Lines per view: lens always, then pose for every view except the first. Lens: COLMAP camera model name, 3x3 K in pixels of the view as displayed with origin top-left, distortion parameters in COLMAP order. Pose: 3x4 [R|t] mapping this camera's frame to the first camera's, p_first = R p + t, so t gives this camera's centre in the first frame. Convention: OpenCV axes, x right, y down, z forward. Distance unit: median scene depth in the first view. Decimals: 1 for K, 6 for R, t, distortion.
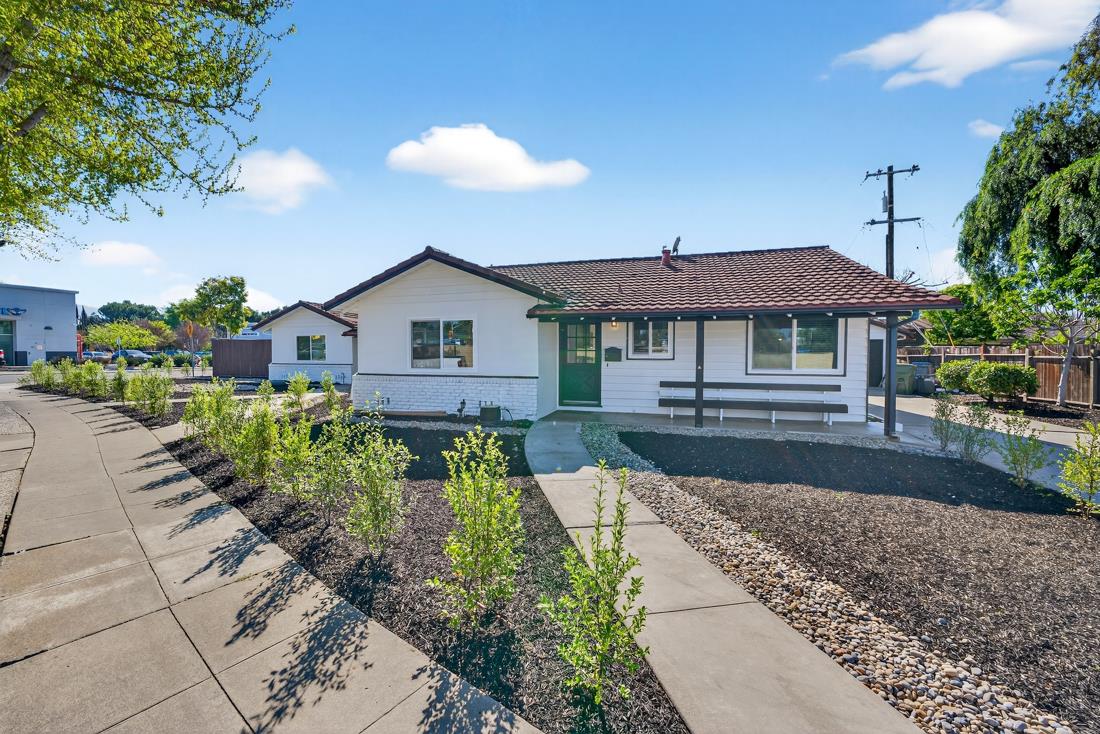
lens RADIAL K [[443.1, 0, 546.6], [0, 443.1, 367.7], [0, 0, 1]] dist [0.001661, 0.000311]
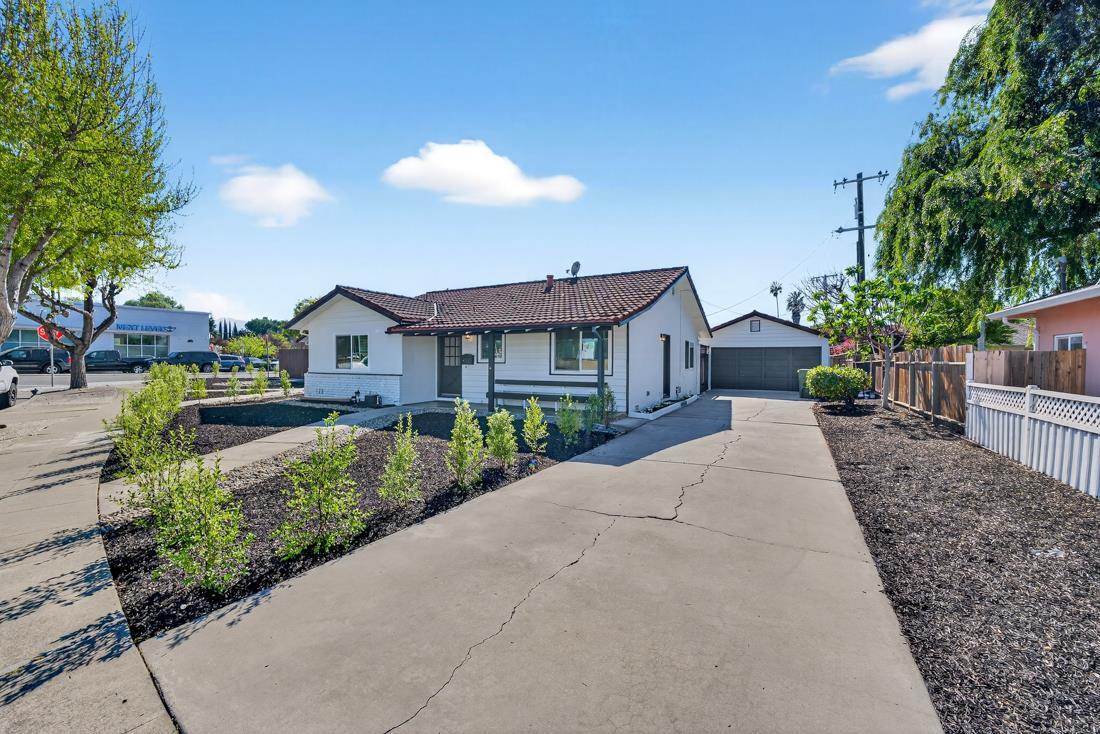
lens RADIAL K [[448.7, 0, 547.3], [0, 448.7, 362.3], [0, 0, 1]] dist [-0.001655, 0.000518]
pose [[0.977003, 0.002774, -0.213205, 0.666701], [-0.009513, 0.999487, -0.030588, 0.018909], [0.213011, 0.031913, 0.976528, -0.269298]]
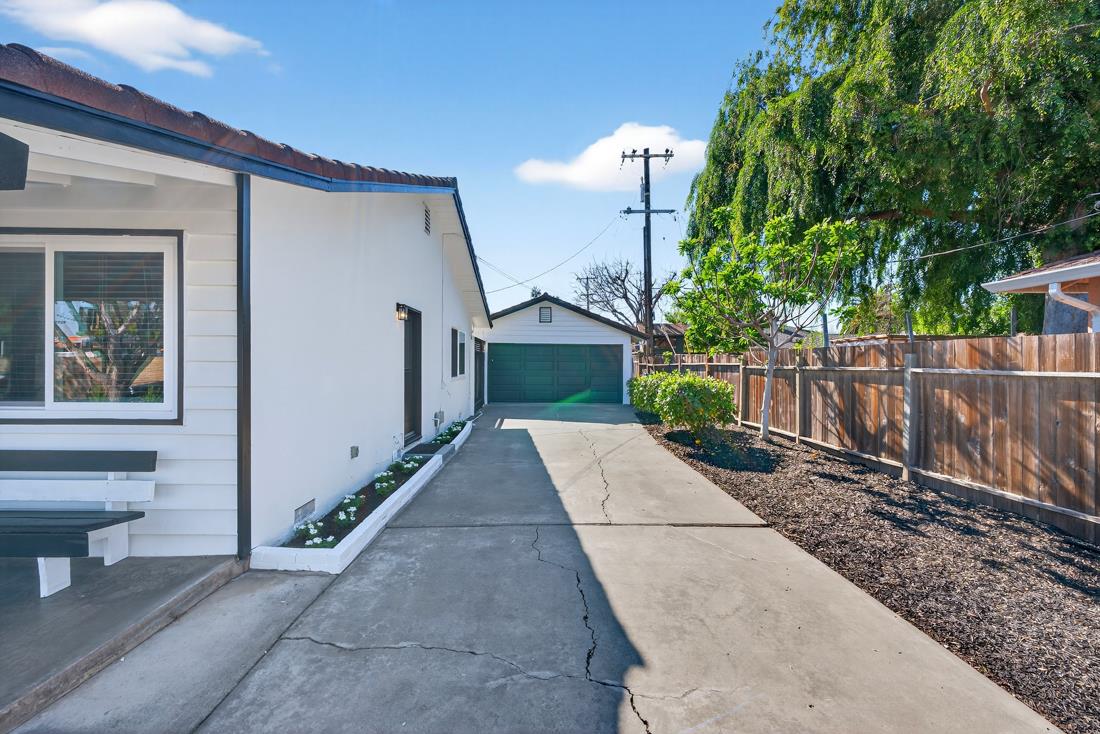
lens RADIAL K [[437.8, 0, 552.5], [0, 437.8, 370.8], [0, 0, 1]] dist [-0.001968, -0.000025]
pose [[0.952842, -0.001521, 0.303463, 0.734671], [0.005666, 0.999902, -0.012778, -0.013202], [-0.303414, 0.013895, 0.952758, 0.523482]]
